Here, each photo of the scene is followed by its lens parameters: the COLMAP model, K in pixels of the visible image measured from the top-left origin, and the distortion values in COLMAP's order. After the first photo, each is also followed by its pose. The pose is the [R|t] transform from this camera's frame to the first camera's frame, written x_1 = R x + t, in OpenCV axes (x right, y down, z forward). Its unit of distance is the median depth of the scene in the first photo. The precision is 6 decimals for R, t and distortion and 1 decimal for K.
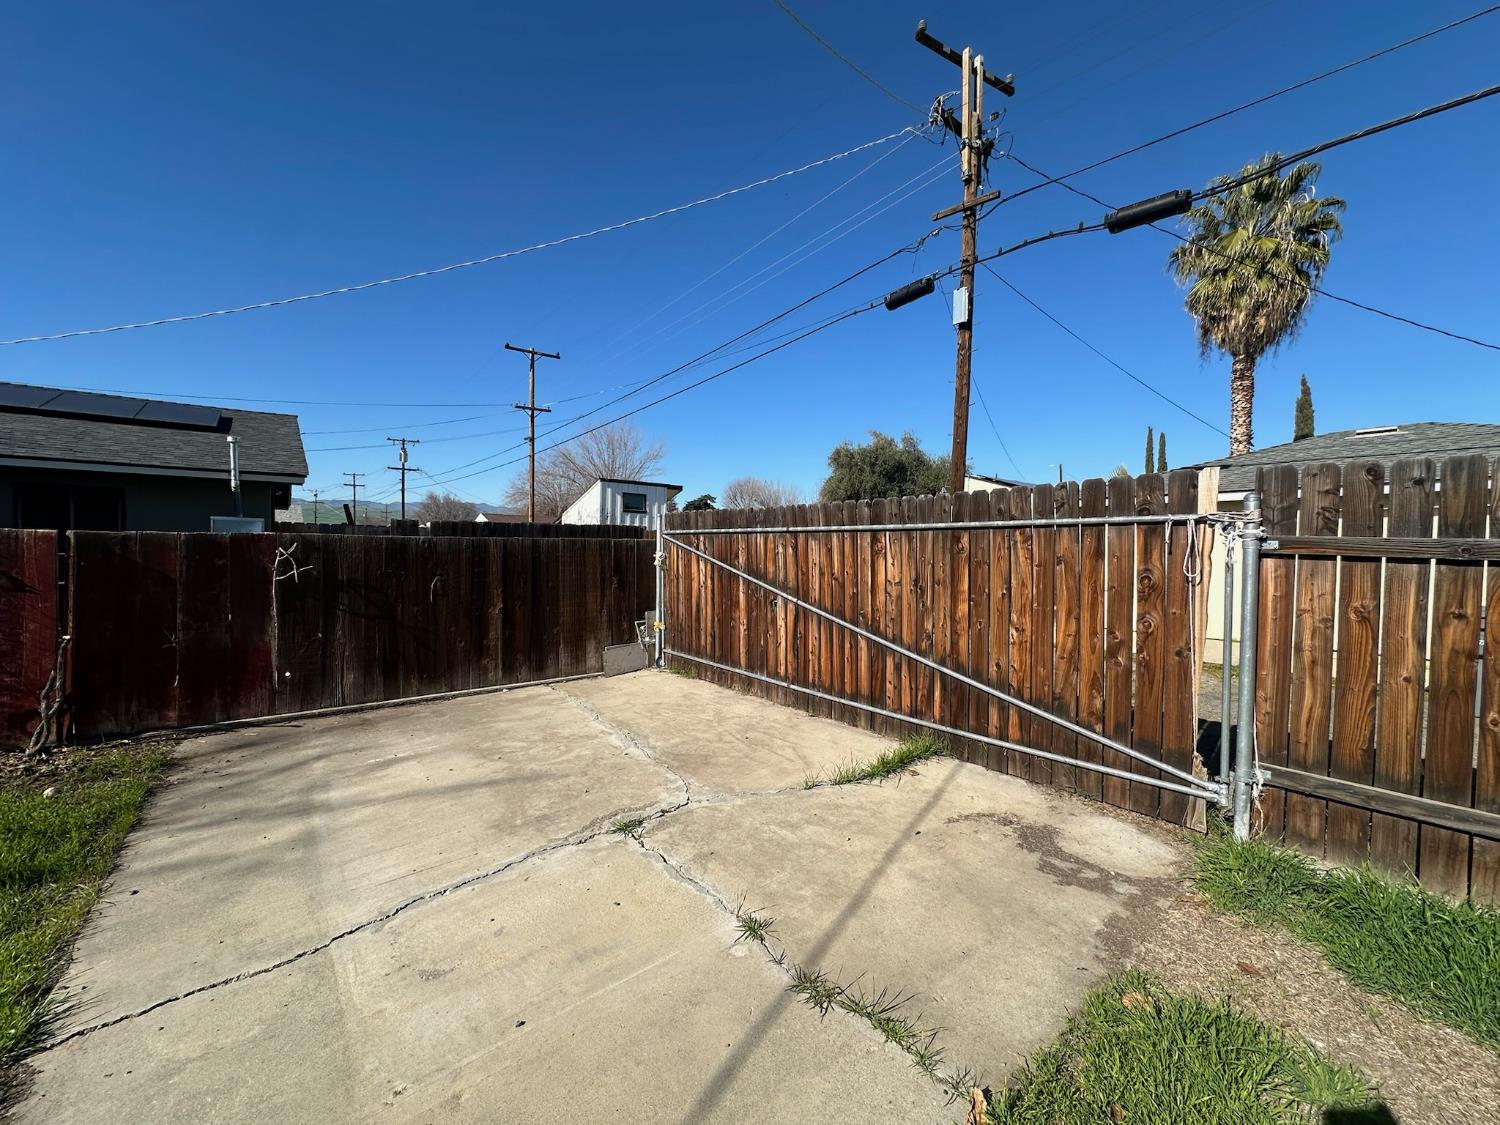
lens RADIAL K [[596.5, 0, 750.3], [0, 596.5, 562.5], [0, 0, 1]] dist [-0.006925, 0.001299]
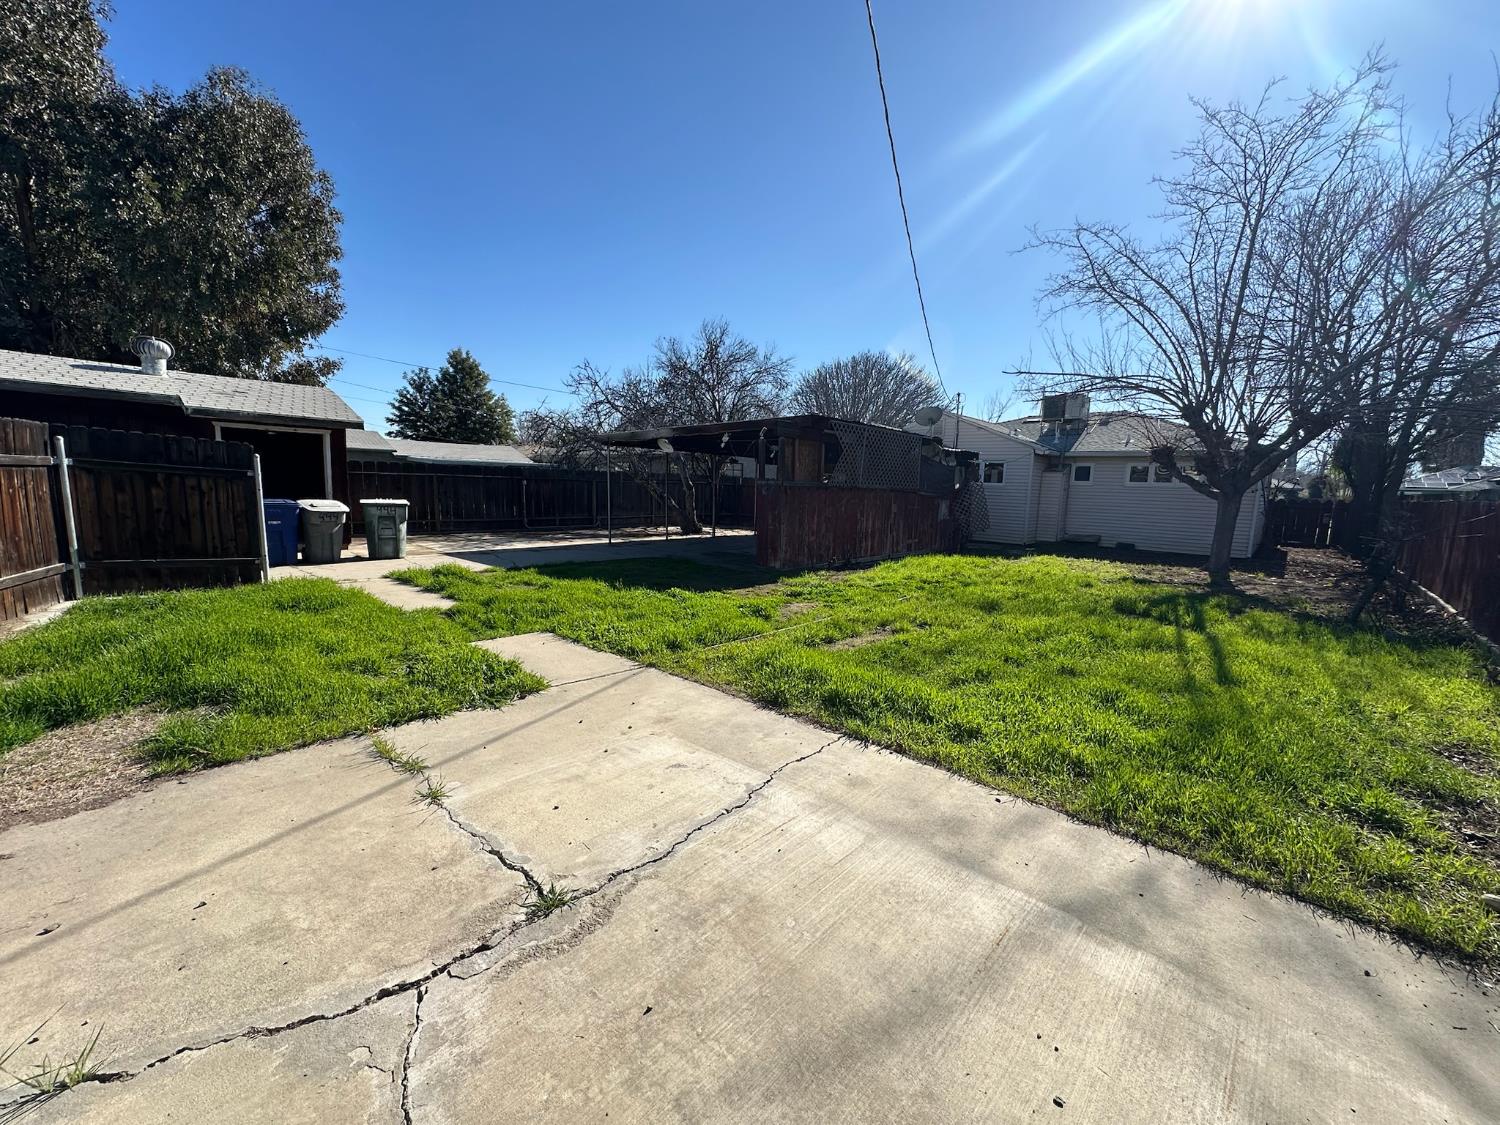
lens RADIAL K [[596.5, 0, 750.3], [0, 596.5, 562.5], [0, 0, 1]] dist [-0.006925, 0.001299]
pose [[-0.988245, -0.023557, -0.151054, -0.343709], [-0.045977, 0.988112, 0.146698, -0.036166], [0.145803, 0.151919, -0.977580, 1.759510]]
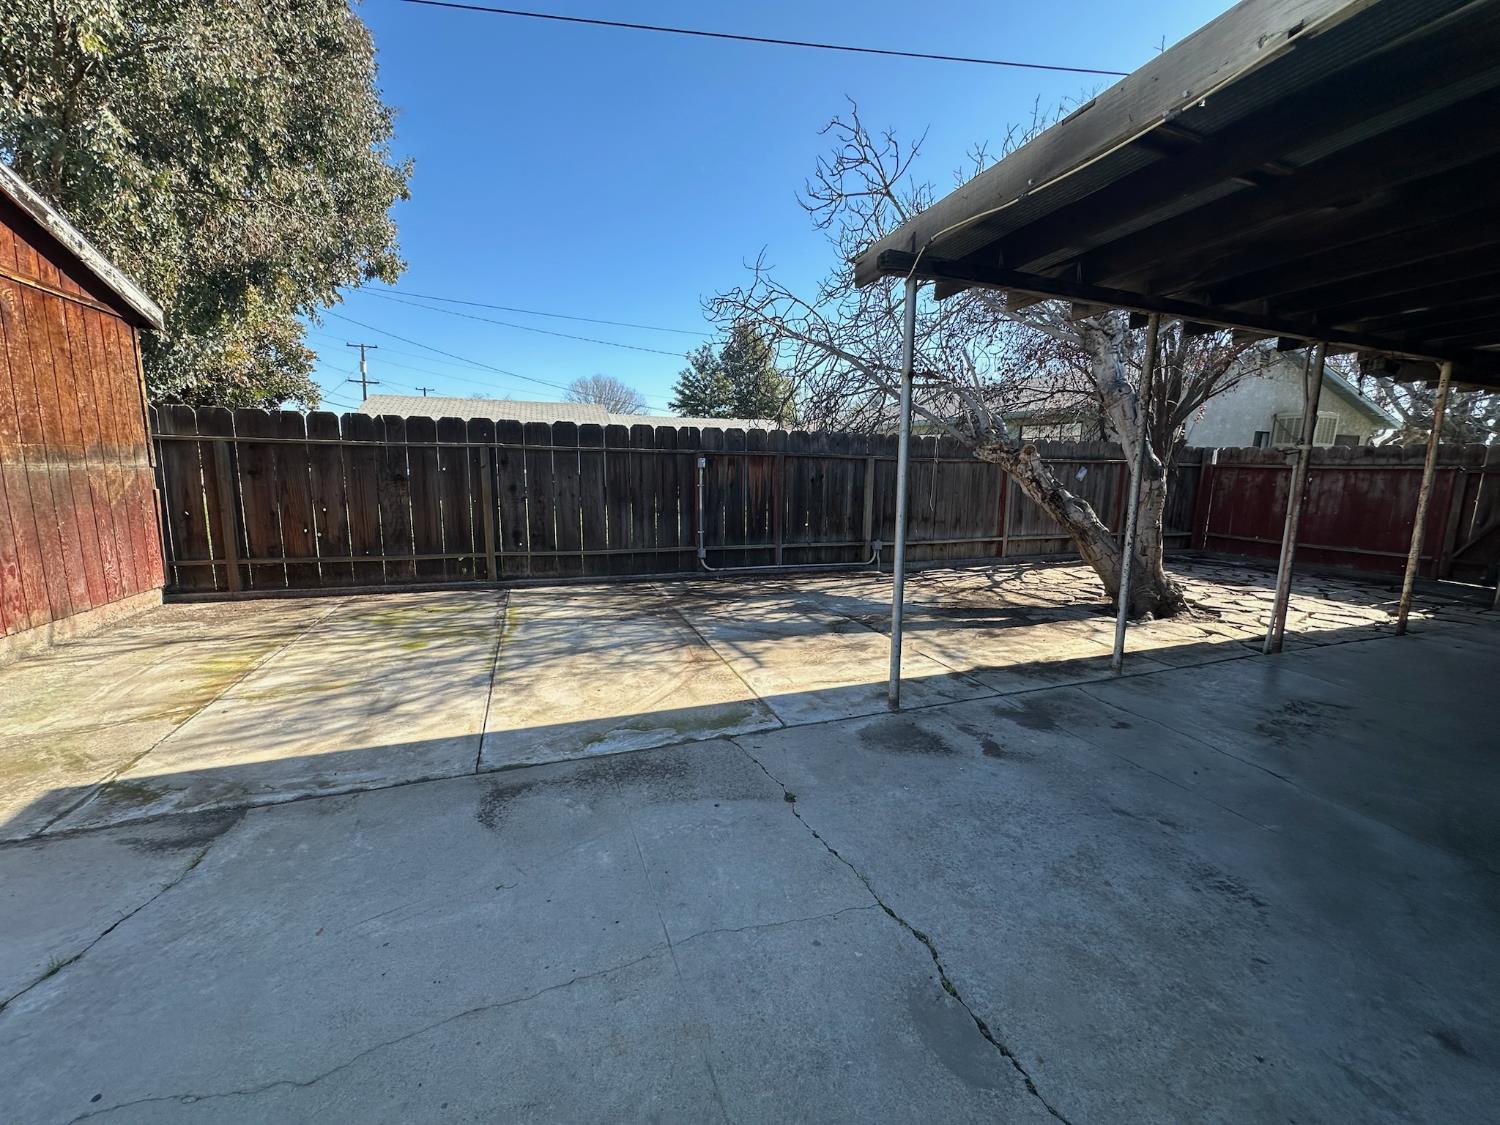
lens RADIAL K [[596.5, 0, 750.3], [0, 596.5, 562.5], [0, 0, 1]] dist [-0.006925, 0.001299]
pose [[-0.942680, -0.080035, 0.323959, -0.018719], [-0.021873, 0.983544, 0.179341, 0.113840], [-0.332982, 0.161975, -0.928917, -2.286389]]
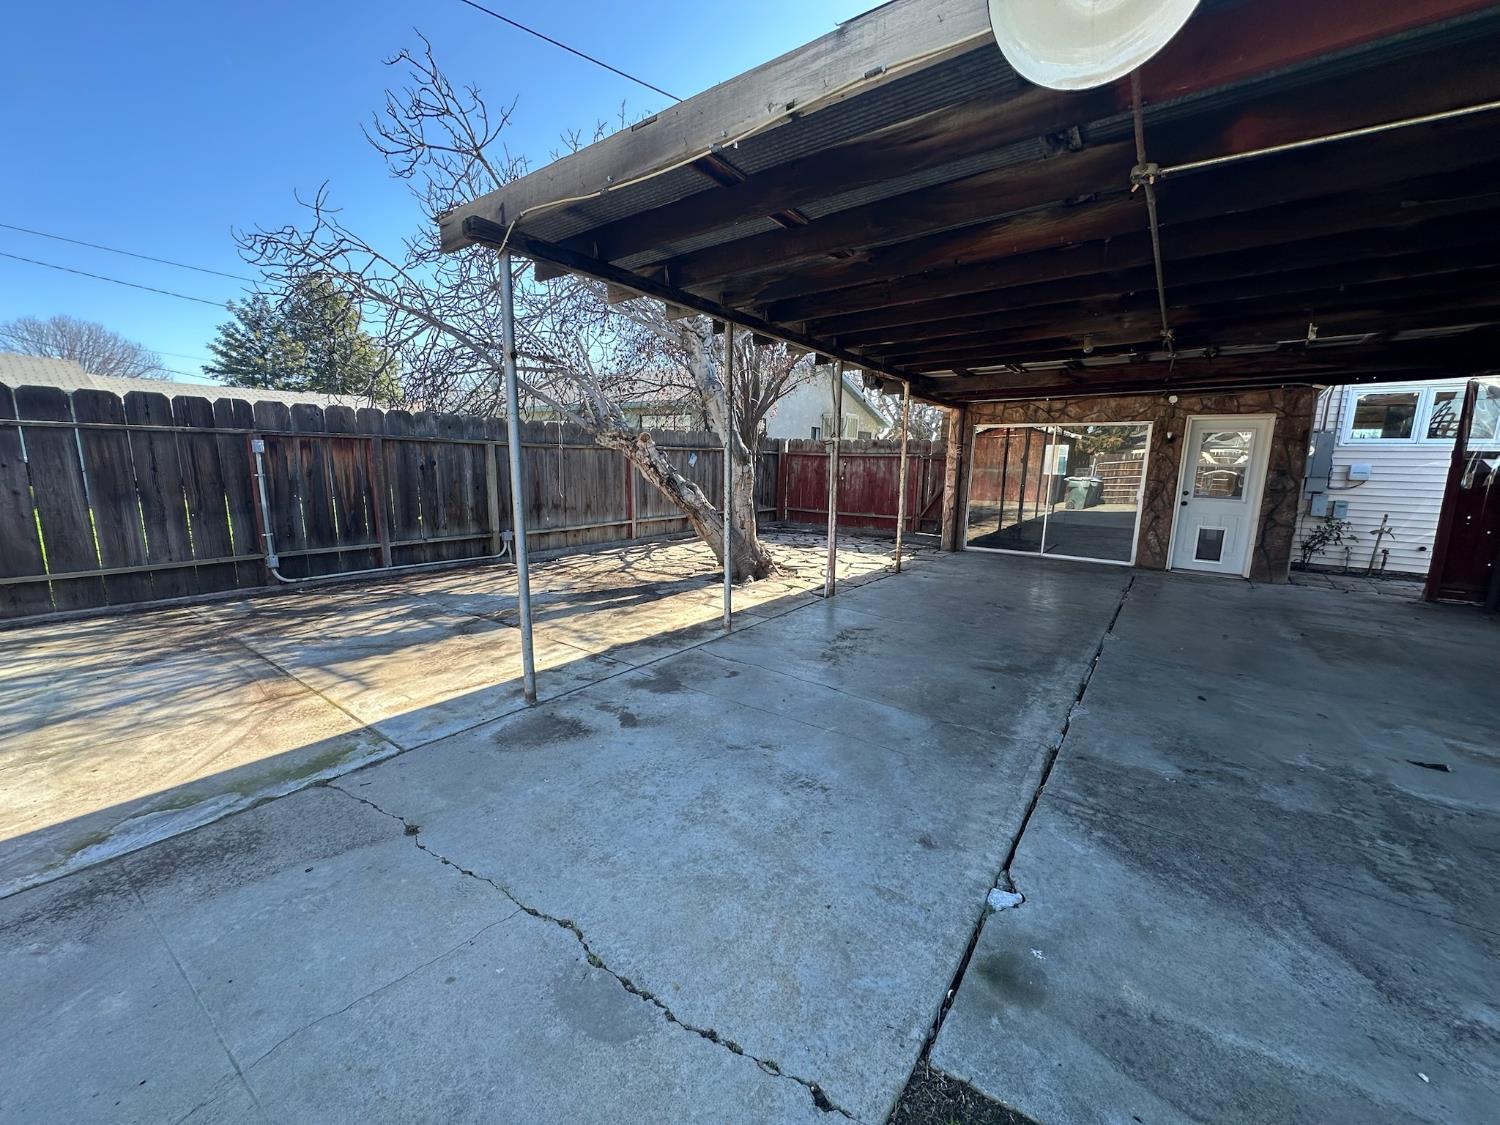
lens RADIAL K [[596.5, 0, 750.3], [0, 596.5, 562.5], [0, 0, 1]] dist [-0.006925, 0.001299]
pose [[-0.968206, 0.011151, -0.249904, -0.052363], [-0.035897, 0.982473, 0.182917, 0.116365], [0.247564, 0.186072, -0.950836, -2.293687]]
